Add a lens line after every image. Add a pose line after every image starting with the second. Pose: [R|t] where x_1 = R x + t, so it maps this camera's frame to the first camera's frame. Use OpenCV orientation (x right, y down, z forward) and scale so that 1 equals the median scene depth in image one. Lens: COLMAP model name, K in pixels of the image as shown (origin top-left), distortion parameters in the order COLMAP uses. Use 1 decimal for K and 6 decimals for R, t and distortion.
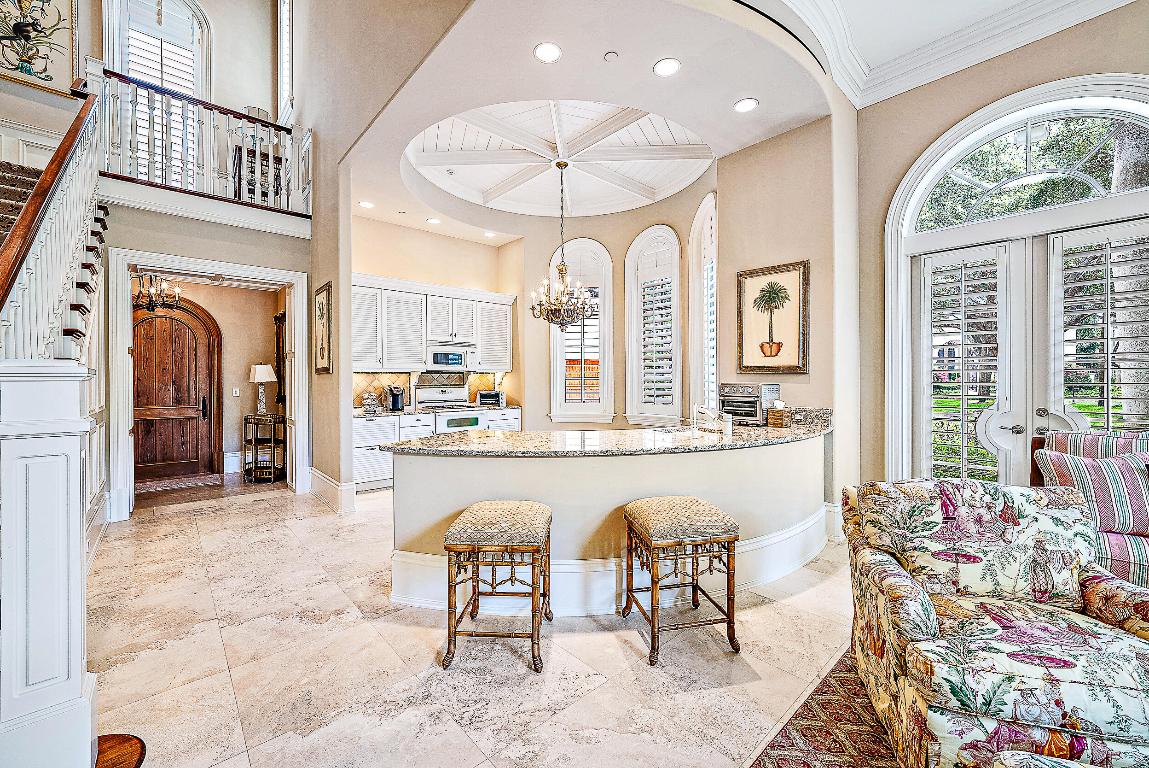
lens RADIAL K [[452.2, 0, 574.5], [0, 452.2, 384.0], [0, 0, 1]] dist [-0.028516, 0.000016]
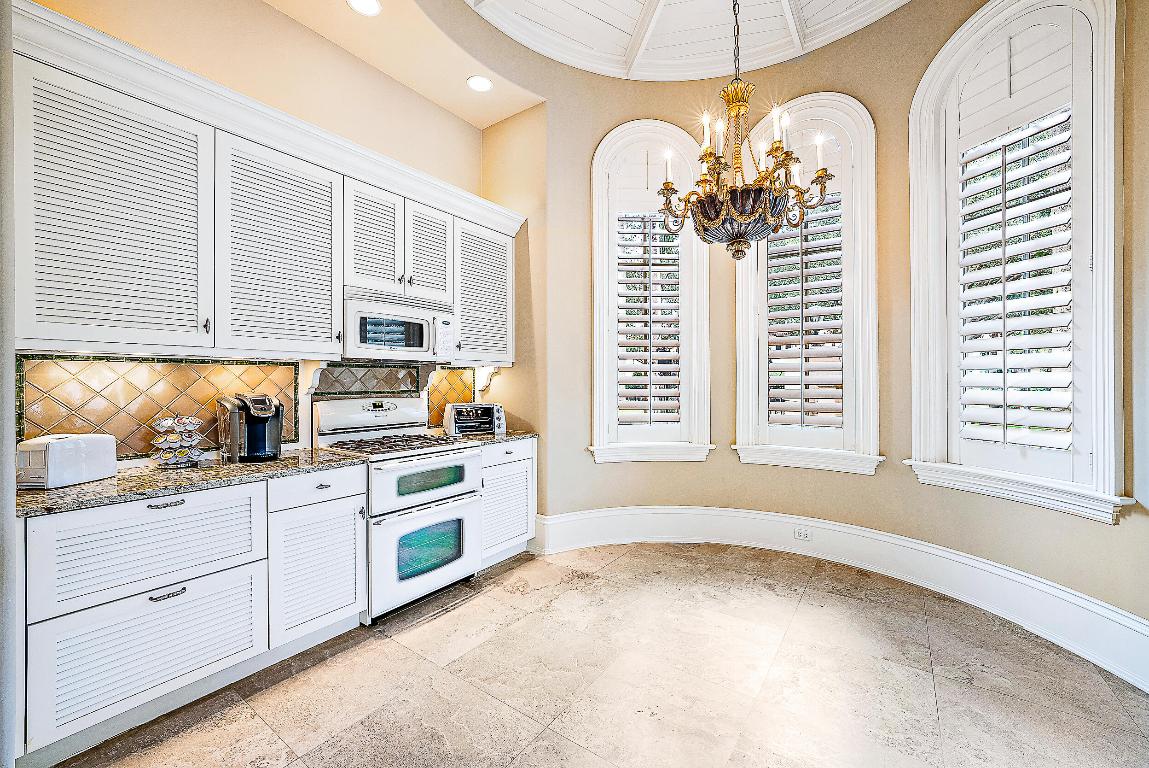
lens RADIAL K [[452.2, 0, 574.5], [0, 452.2, 384.0], [0, 0, 1]] dist [-0.028516, 0.000016]
pose [[0.976050, 0.006636, 0.217447, -0.196263], [-0.005842, 0.999974, -0.004293, -0.004864], [-0.217470, 0.002920, 0.976063, 0.516565]]
